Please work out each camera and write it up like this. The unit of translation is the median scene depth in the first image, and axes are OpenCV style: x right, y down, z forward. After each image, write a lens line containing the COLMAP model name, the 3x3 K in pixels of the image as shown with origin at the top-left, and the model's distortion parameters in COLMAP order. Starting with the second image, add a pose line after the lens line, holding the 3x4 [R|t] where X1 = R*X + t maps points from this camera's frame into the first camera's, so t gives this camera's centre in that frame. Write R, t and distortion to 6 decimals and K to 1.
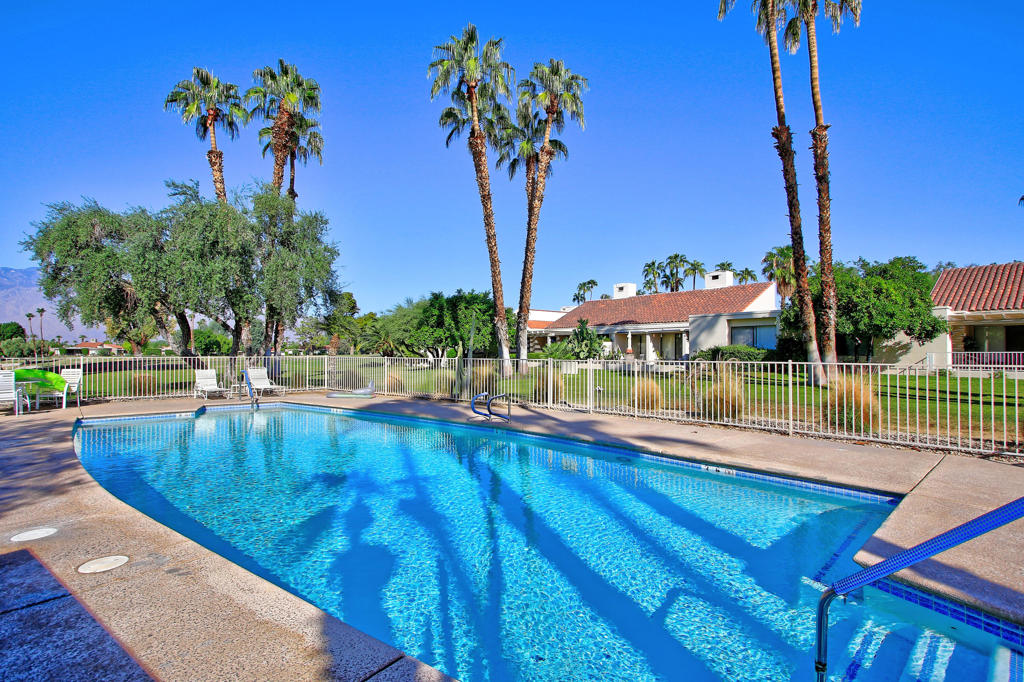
lens RADIAL K [[510.1, 0, 512.3], [0, 510.1, 347.4], [0, 0, 1]] dist [-0.012352, 0.001027]
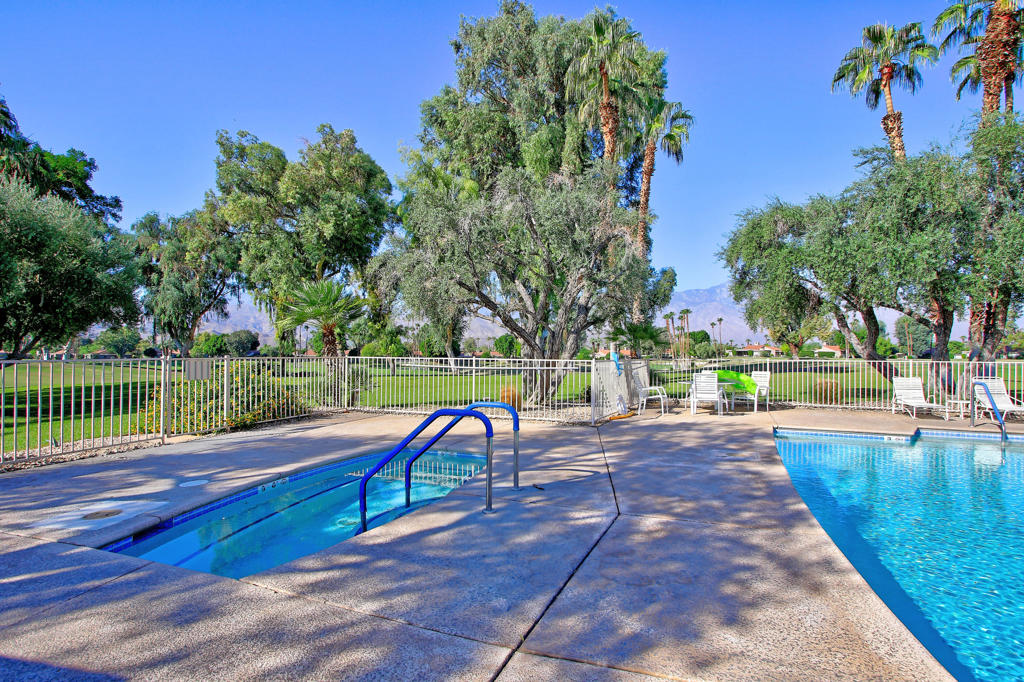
lens RADIAL K [[497.5, 0, 507.8], [0, 497.5, 345.4], [0, 0, 1]] dist [-0.015195, 0.001460]
pose [[0.408039, -0.010709, -0.912902, -0.152408], [0.003318, 0.999942, -0.010247, 0.000617], [0.912958, 0.001152, 0.408051, 0.127777]]
